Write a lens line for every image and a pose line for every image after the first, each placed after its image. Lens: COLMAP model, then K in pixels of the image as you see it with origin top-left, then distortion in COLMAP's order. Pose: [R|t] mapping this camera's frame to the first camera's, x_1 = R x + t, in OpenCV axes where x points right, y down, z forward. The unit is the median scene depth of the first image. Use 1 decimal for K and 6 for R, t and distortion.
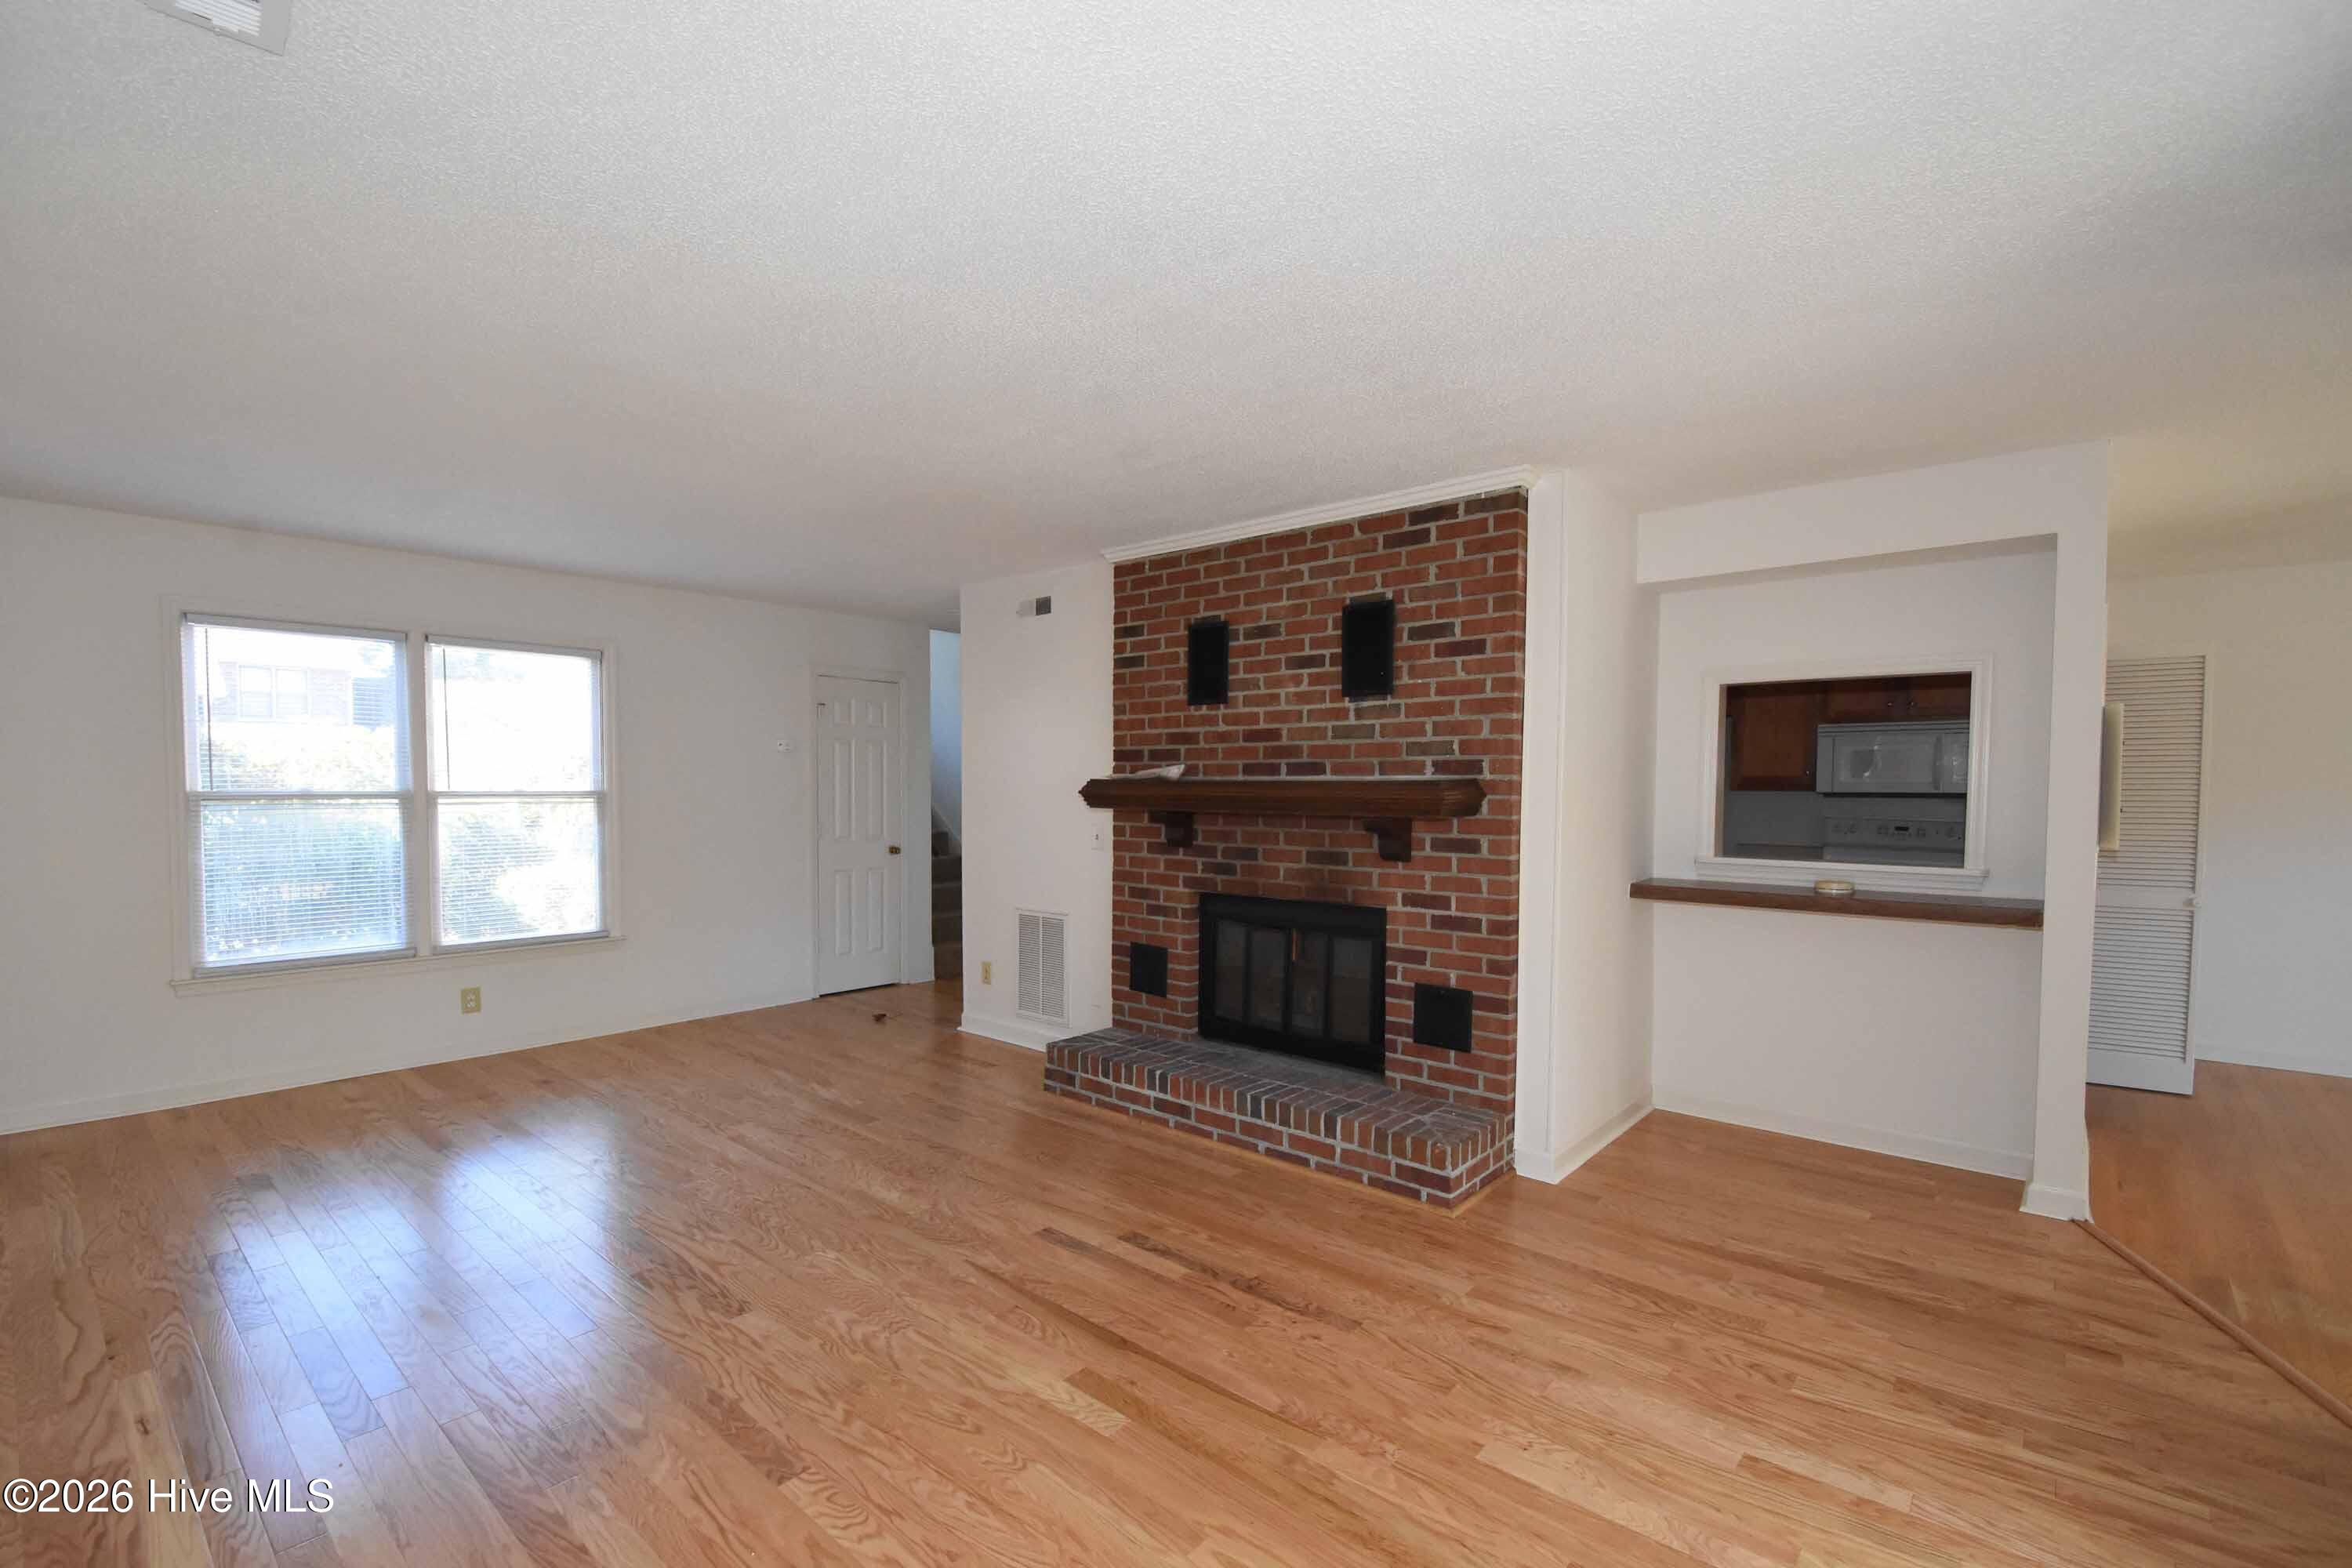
lens RADIAL K [[1030.0, 0, 1156.2], [0, 1030.0, 828.6], [0, 0, 1]] dist [-0.001917, -0.000428]
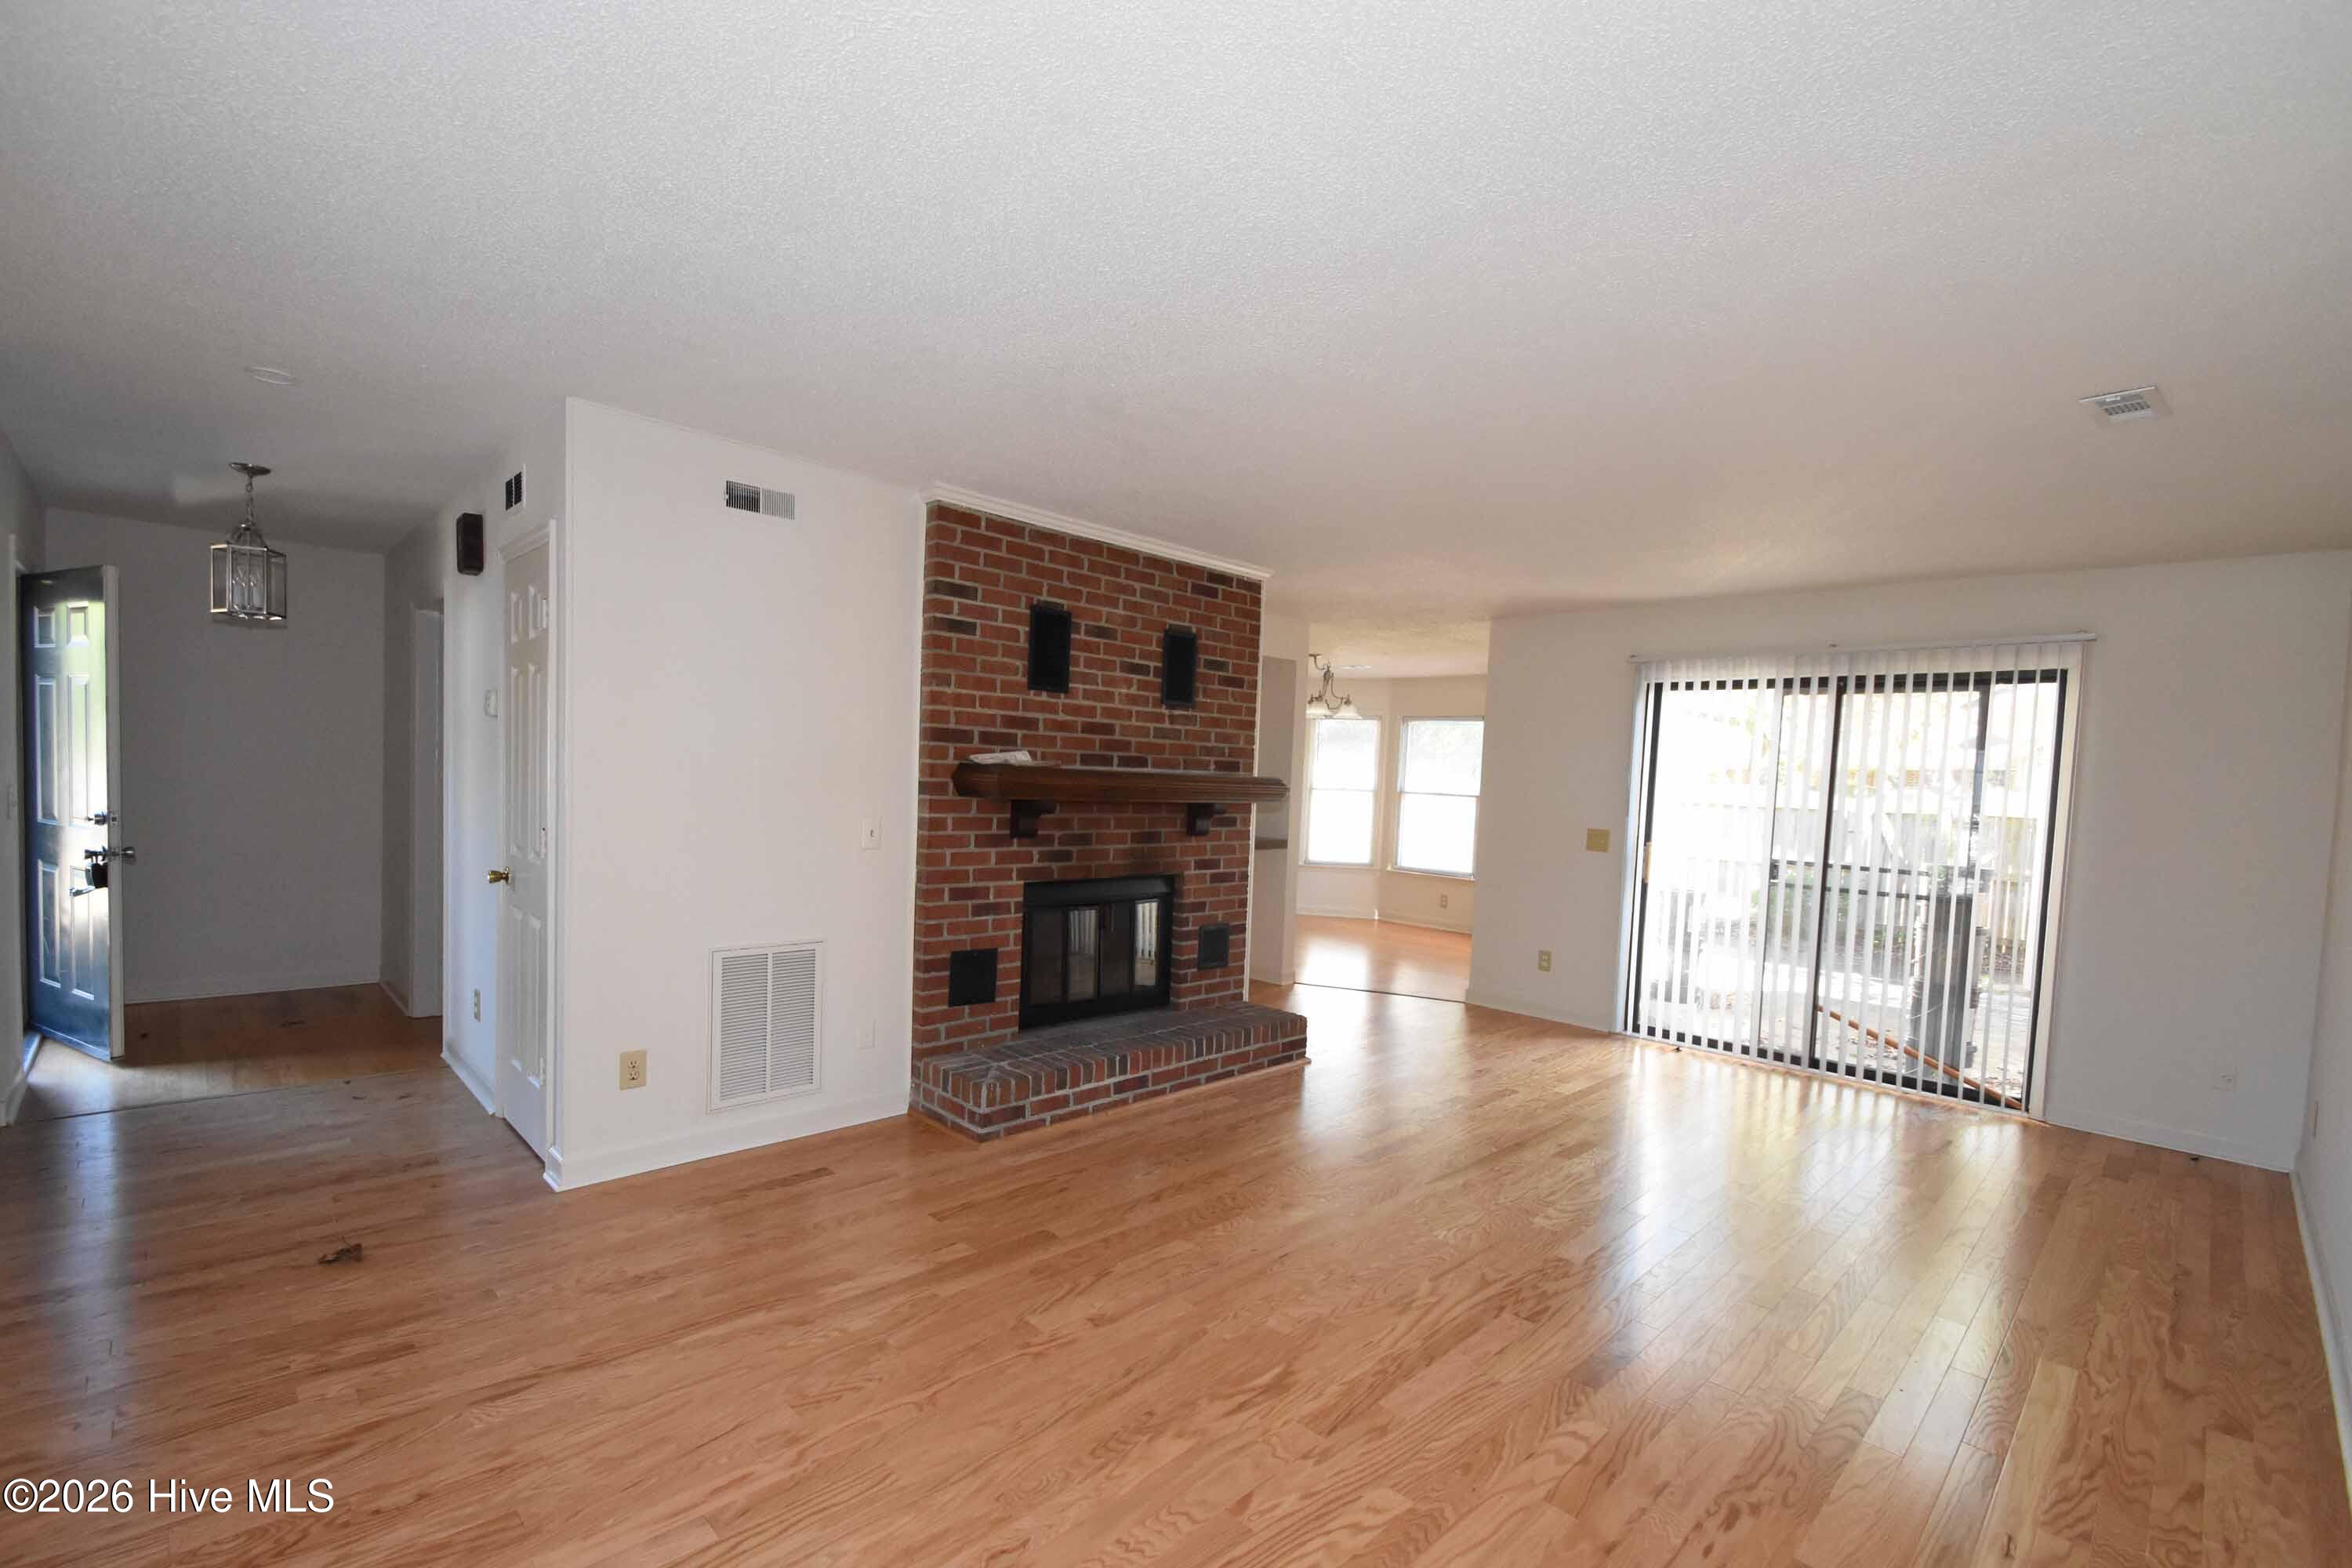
lens RADIAL K [[1030.0, 0, 1156.2], [0, 1030.0, 828.6], [0, 0, 1]] dist [-0.001917, -0.000428]
pose [[0.082833, -0.053640, 0.995119, -0.975070], [0.002989, 0.998559, 0.053576, -0.043832], [-0.996559, -0.001463, 0.082874, 0.854563]]
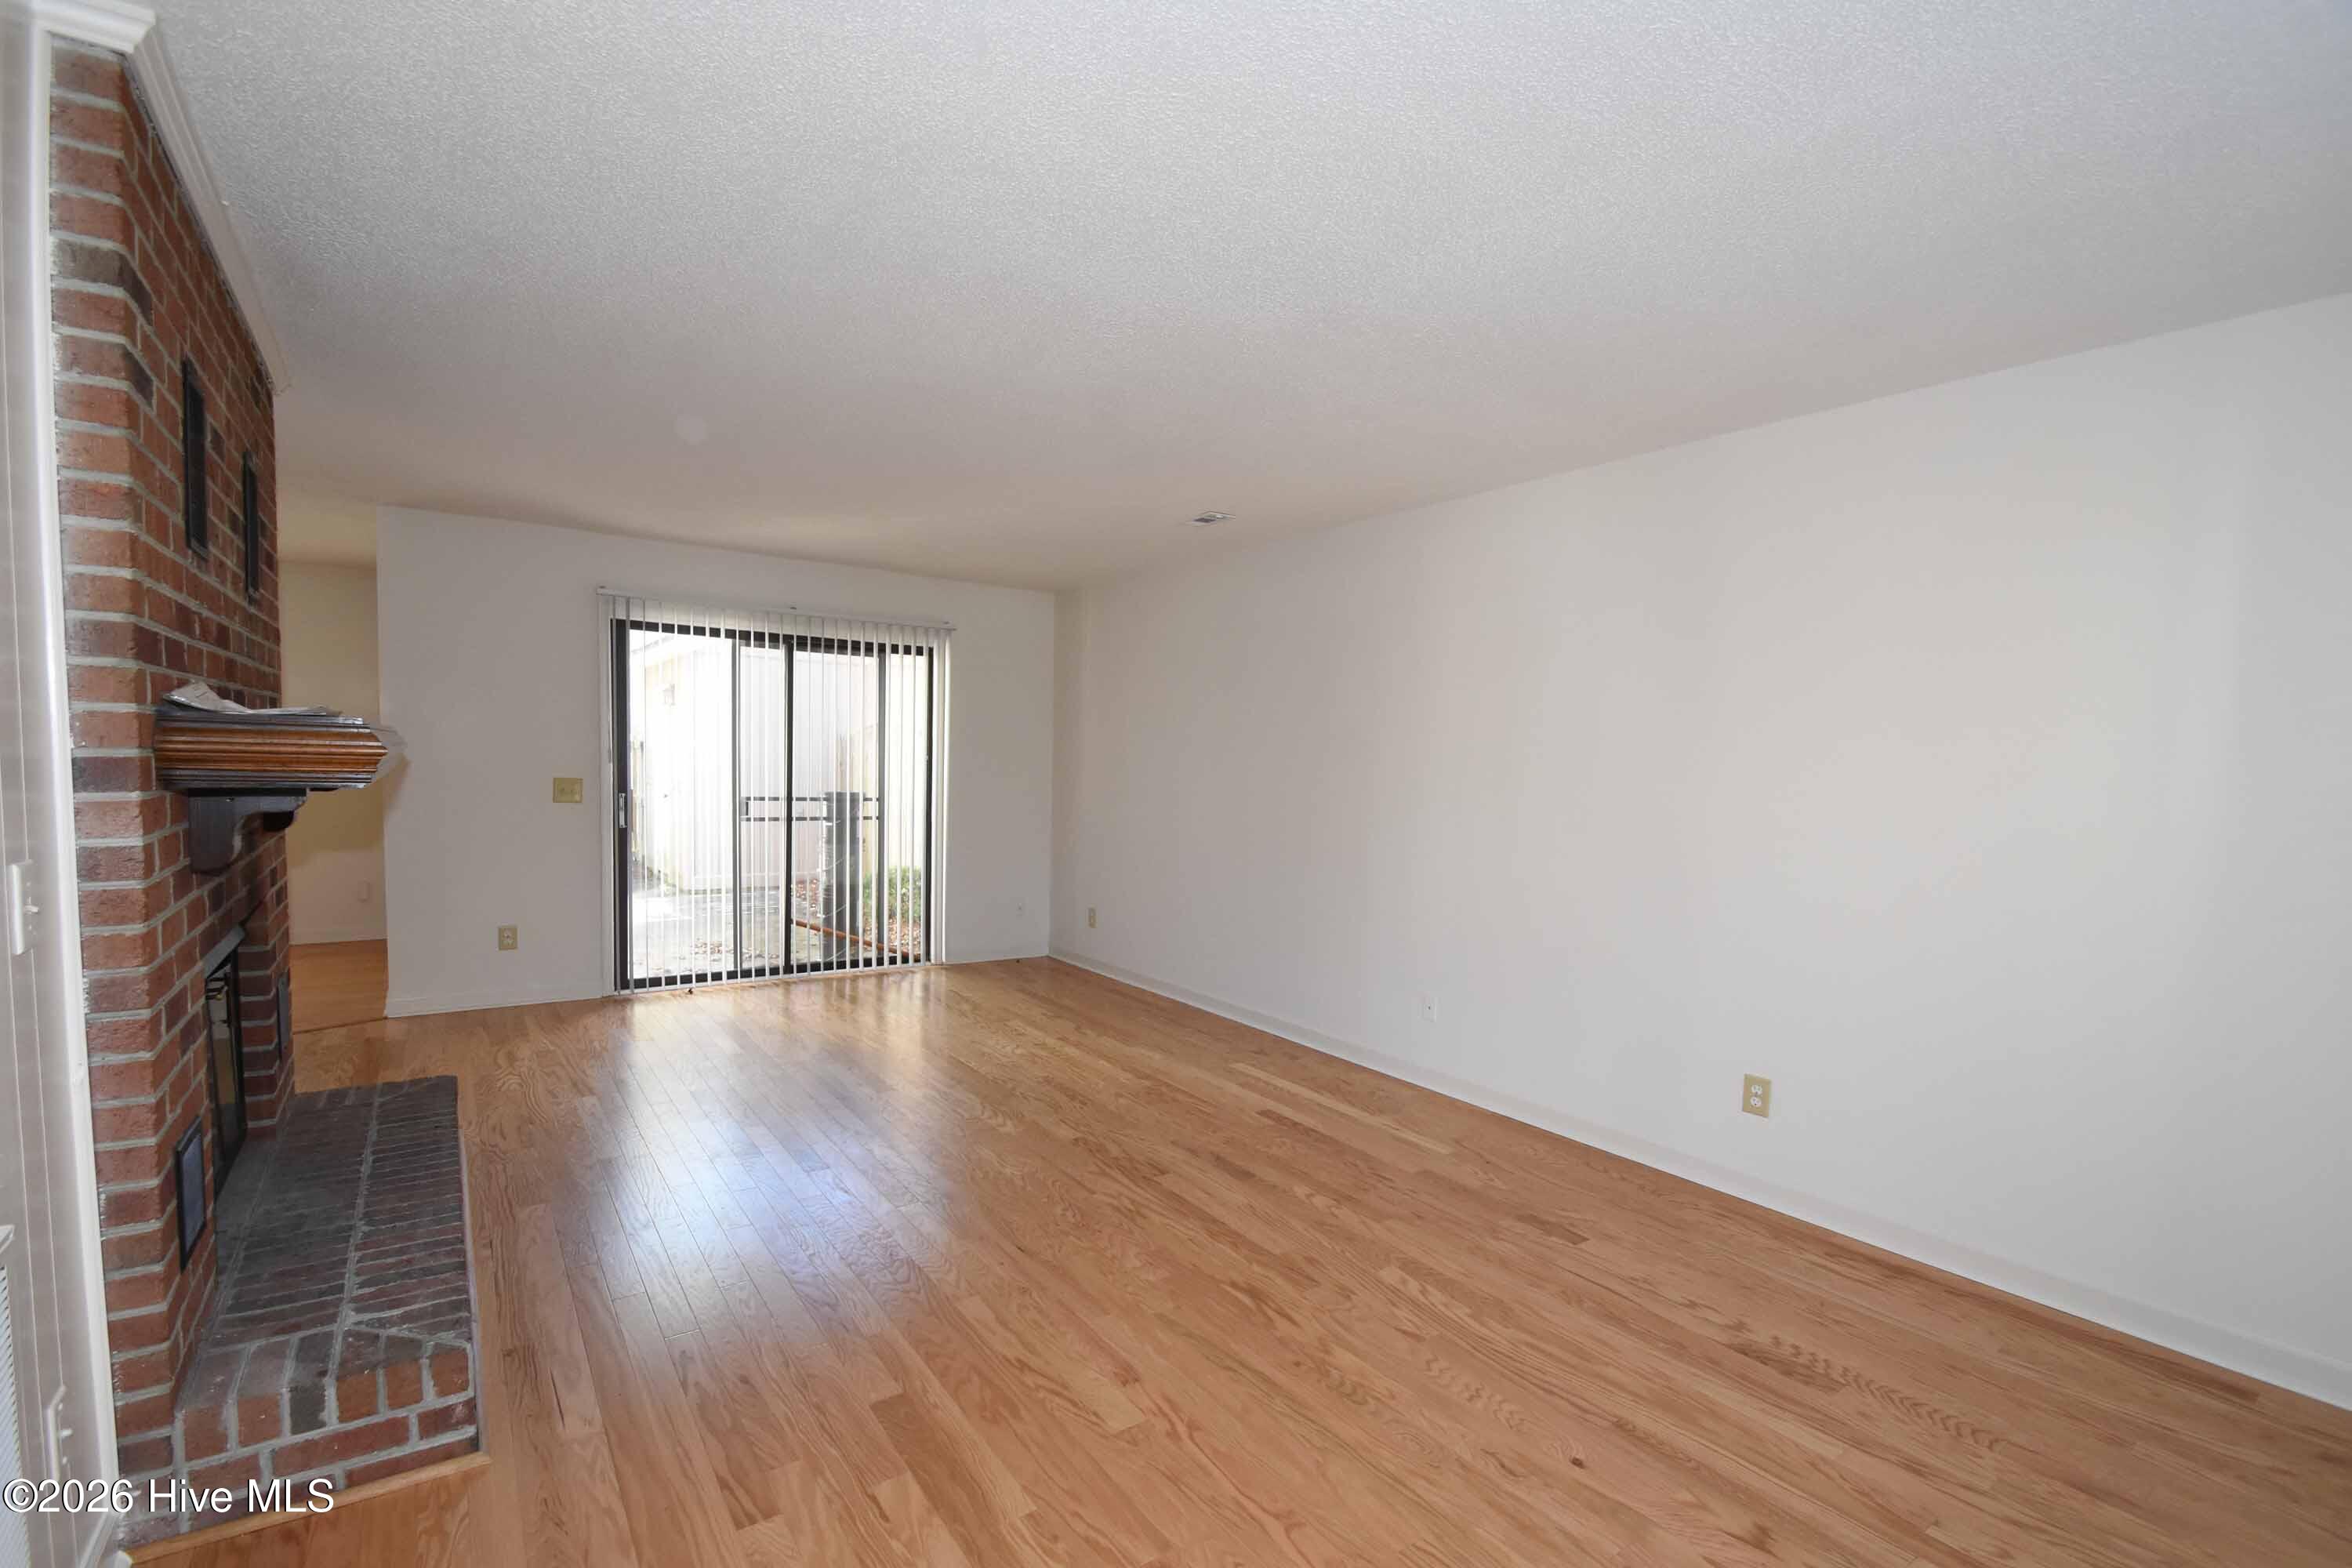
lens RADIAL K [[1030.0, 0, 1156.2], [0, 1030.0, 828.6], [0, 0, 1]] dist [-0.001917, -0.000428]
pose [[-0.971351, -0.051427, 0.232018, -0.507594], [-0.025771, 0.993342, 0.112285, -0.063801], [-0.236248, 0.103089, -0.966209, 1.425898]]
